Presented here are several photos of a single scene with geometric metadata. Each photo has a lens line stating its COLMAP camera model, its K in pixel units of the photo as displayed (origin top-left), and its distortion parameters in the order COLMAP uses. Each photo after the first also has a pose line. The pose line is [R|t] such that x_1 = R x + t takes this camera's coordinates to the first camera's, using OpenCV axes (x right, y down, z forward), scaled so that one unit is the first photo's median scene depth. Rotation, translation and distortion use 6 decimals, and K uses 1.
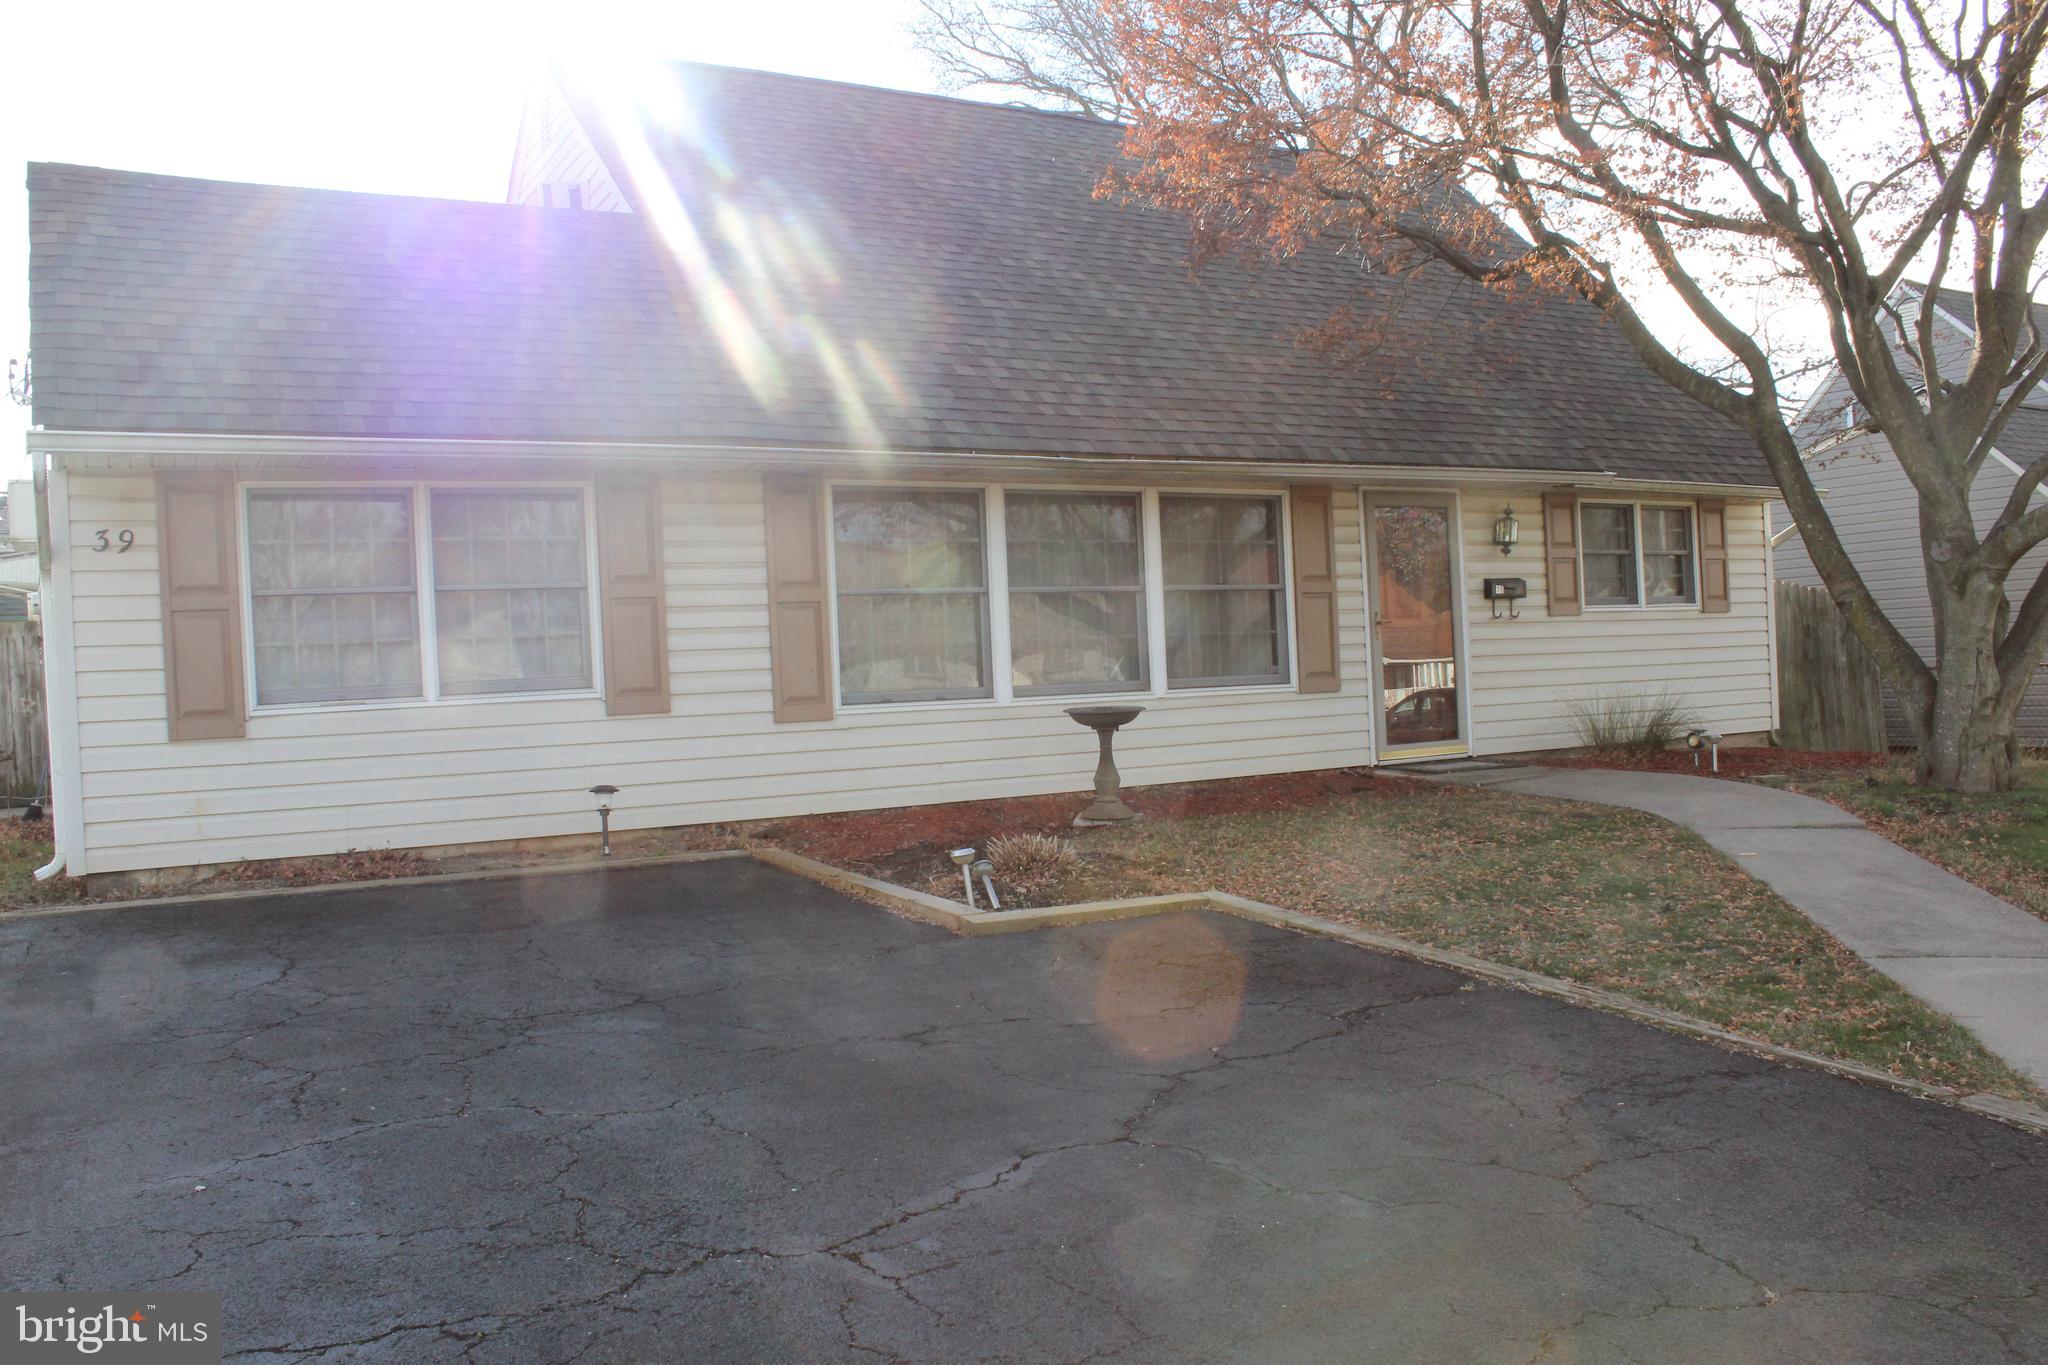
lens RADIAL K [[1703.7, 0, 1039.5], [0, 1703.7, 684.6], [0, 0, 1]] dist [-0.164636, 0.144080]
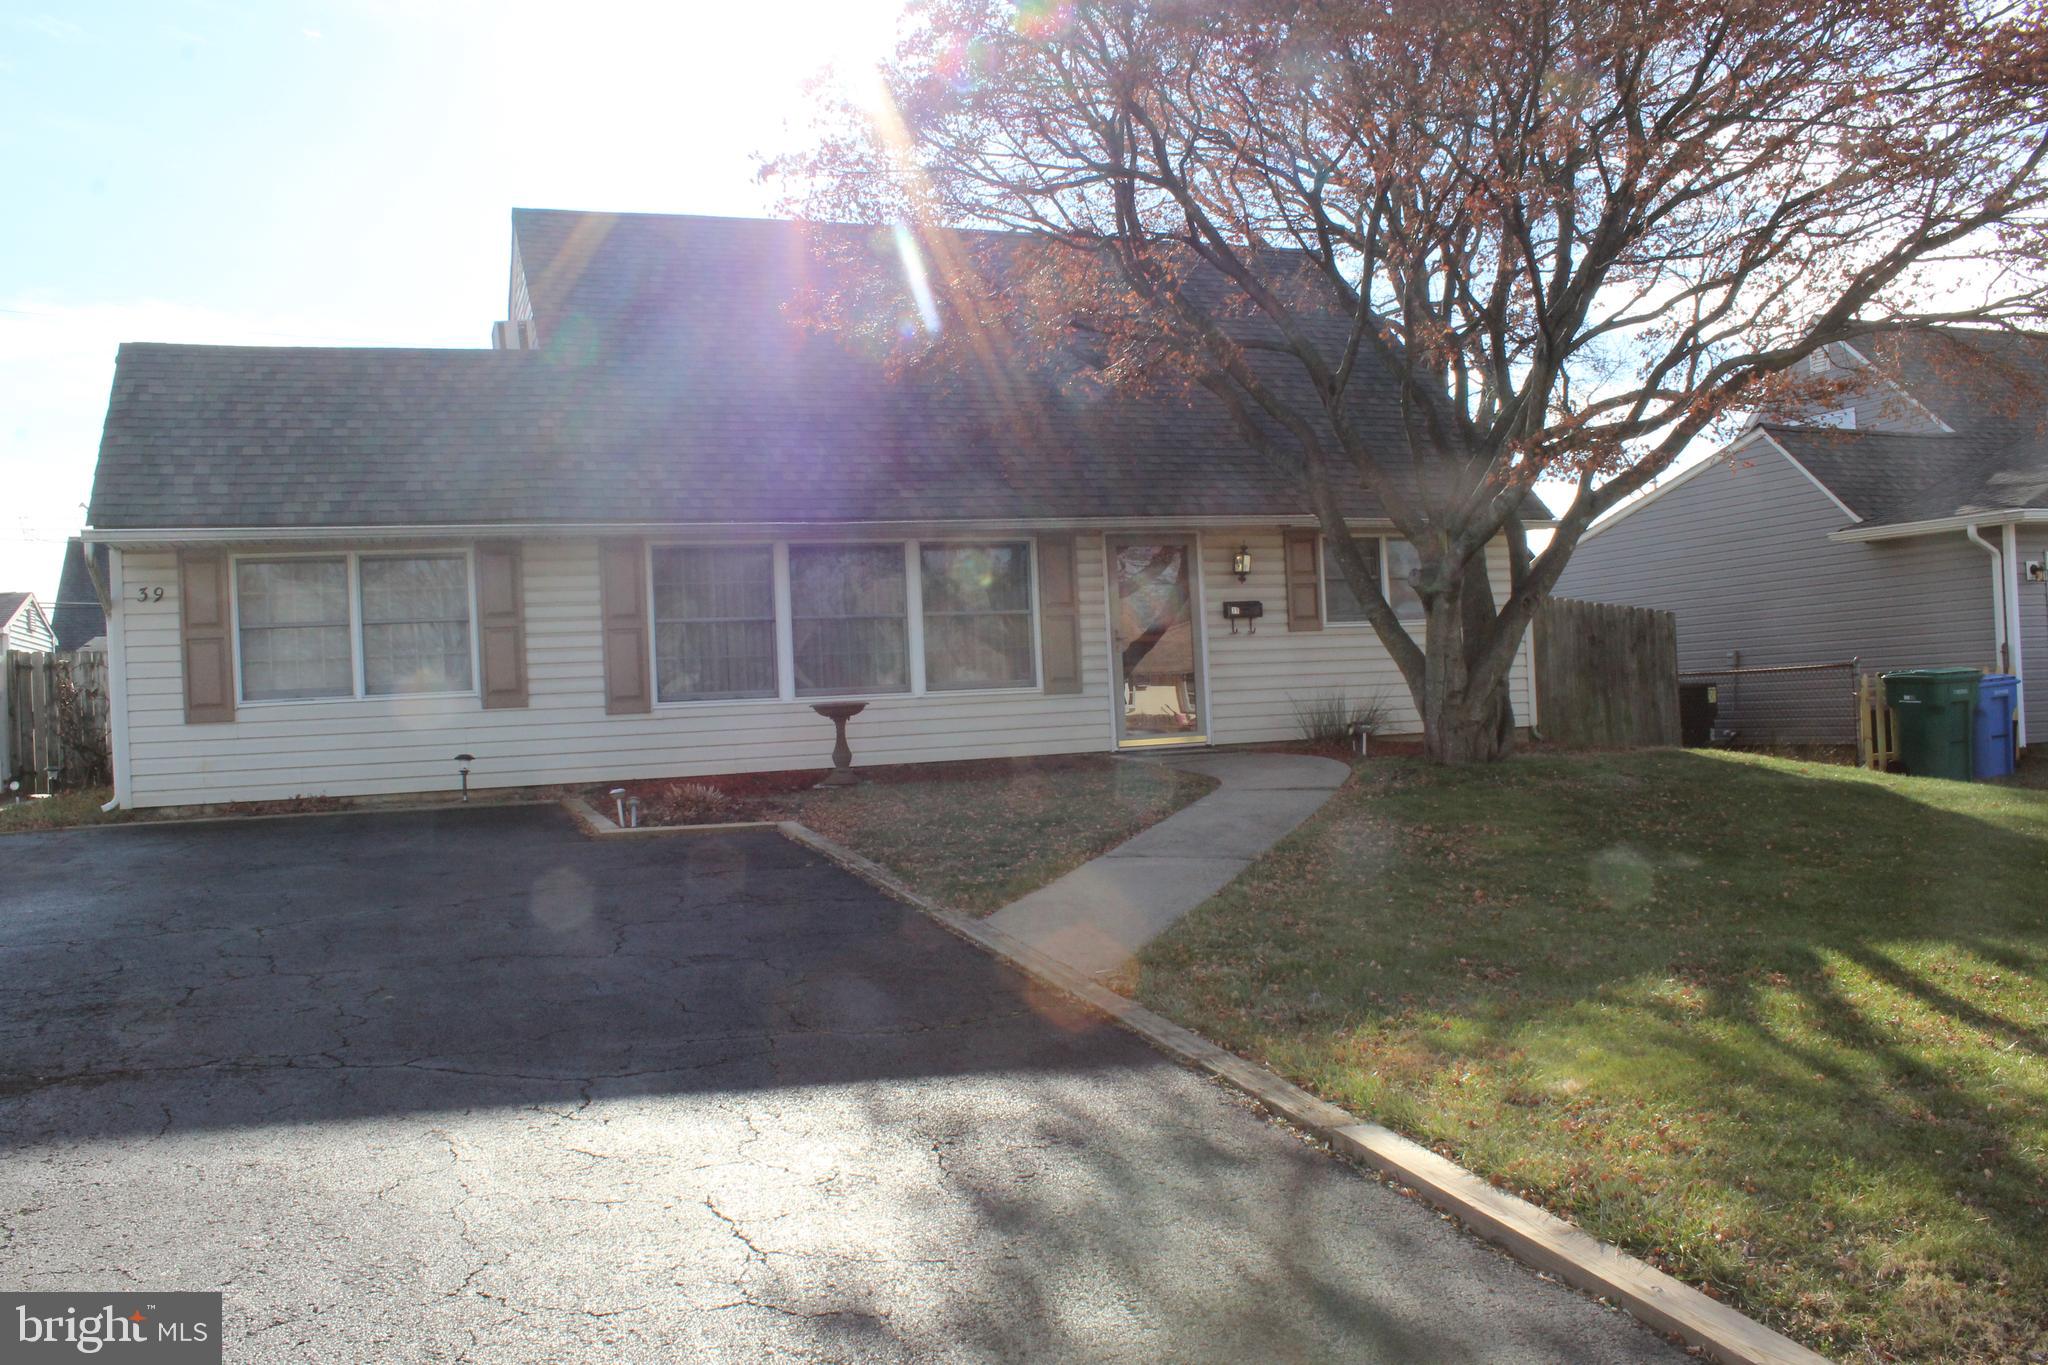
lens RADIAL K [[1703.7, 0, 1032.8], [0, 1703.7, 681.0], [0, 0, 1]] dist [-0.164636, 0.144080]
pose [[0.987237, -0.005816, -0.159154, 0.418481], [0.003709, 0.999902, -0.013531, 0.015096], [0.159217, 0.012768, 0.987161, -0.333600]]
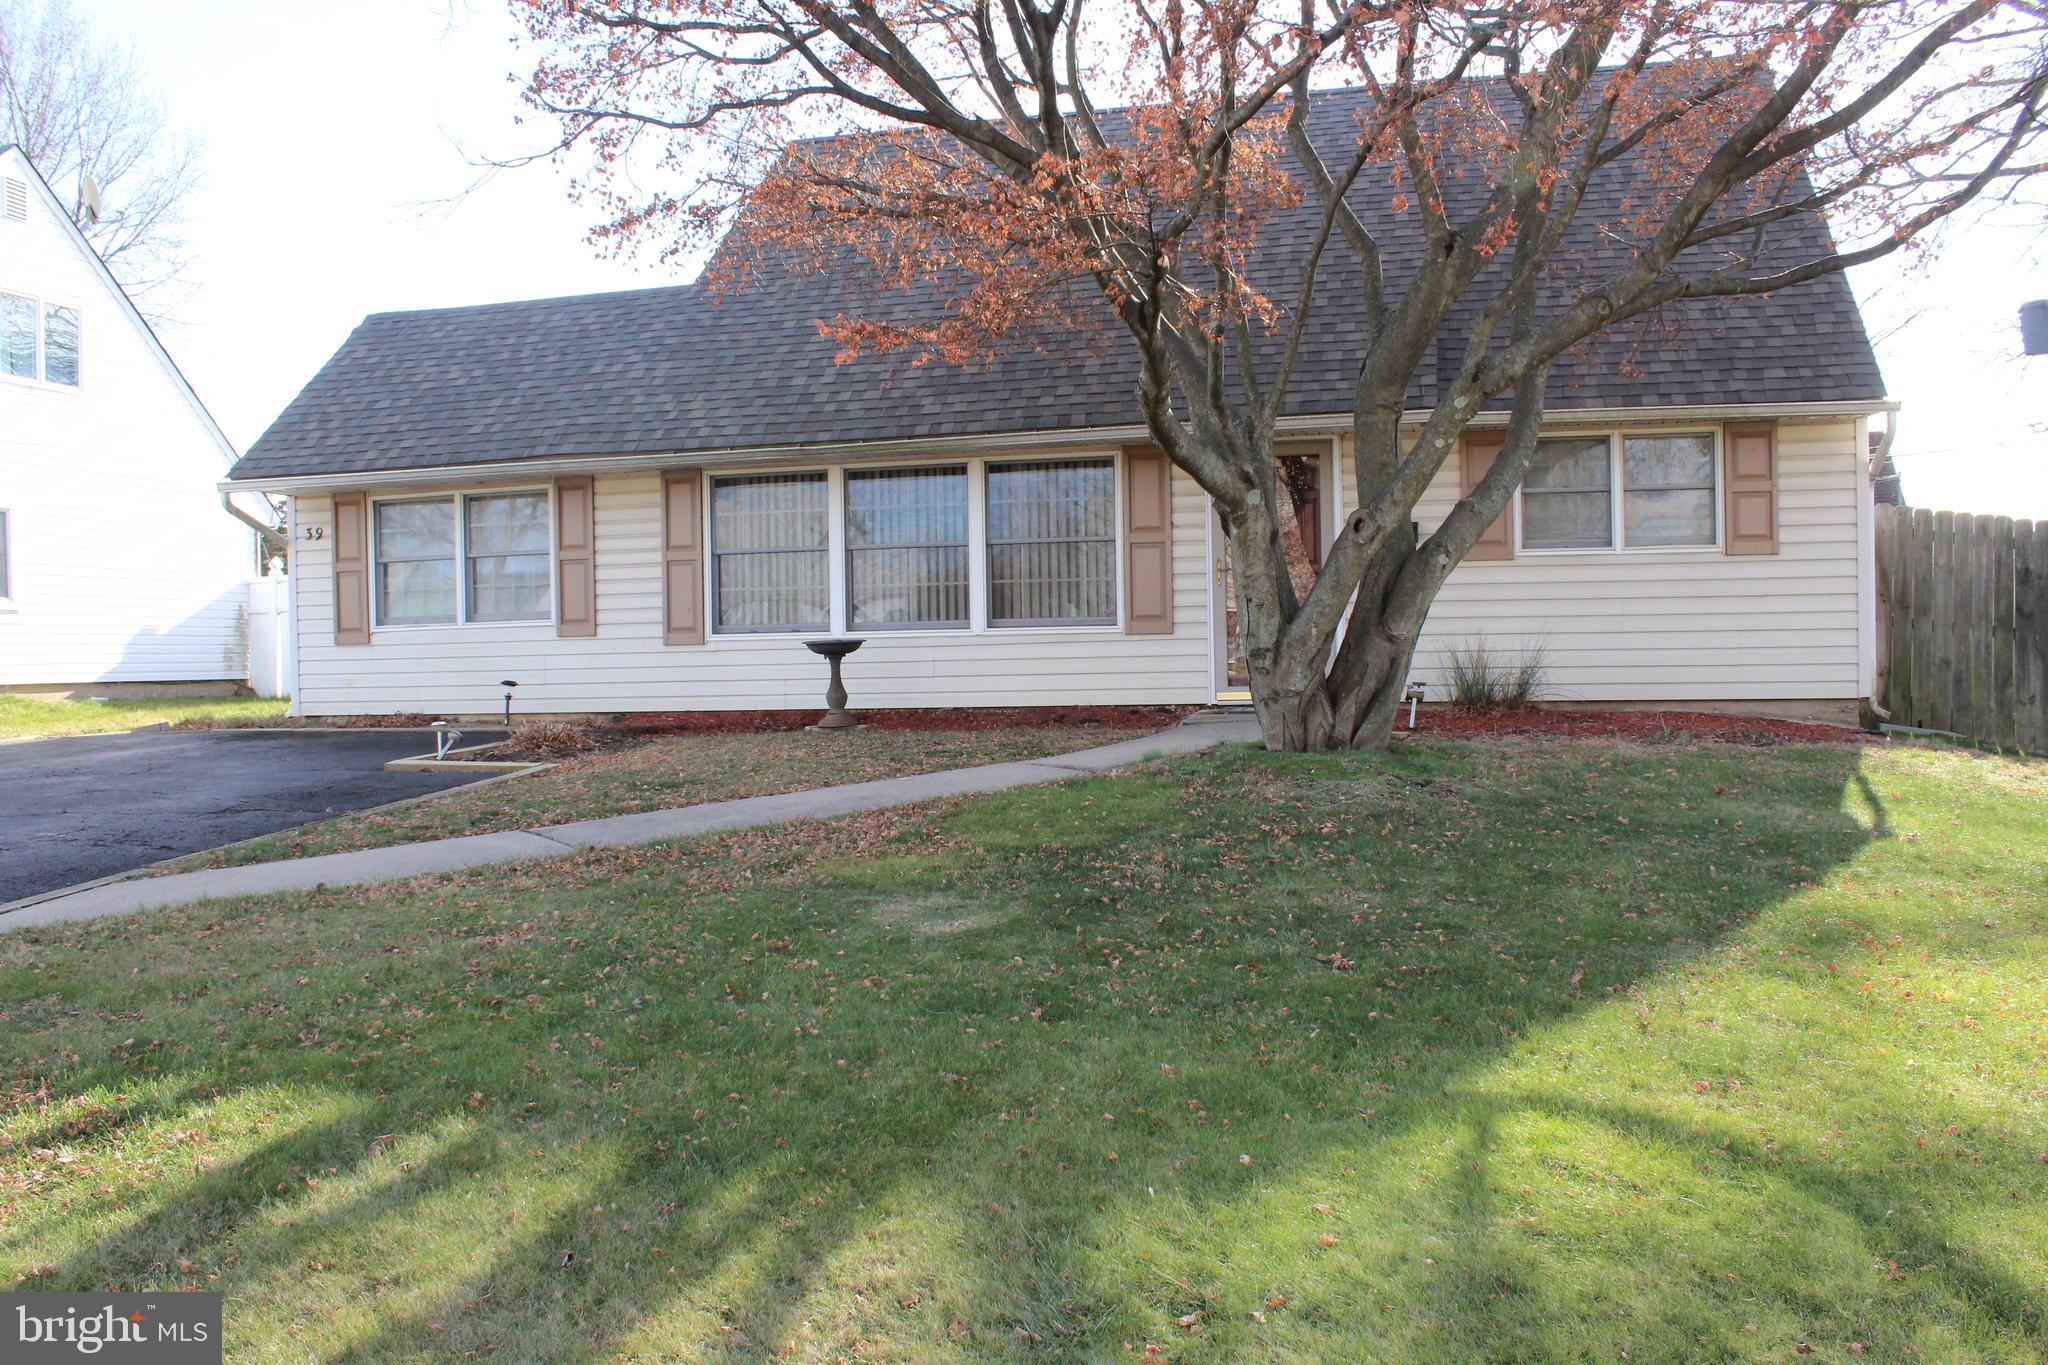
lens RADIAL K [[1703.7, 0, 1010.2], [0, 1703.7, 697.0], [0, 0, 1]] dist [-0.164636, 0.144080]
pose [[0.708761, 0.046709, -0.703901, 1.050234], [-0.017236, 0.998654, 0.048913, -0.008550], [0.705238, -0.022535, 0.708612, 0.194717]]
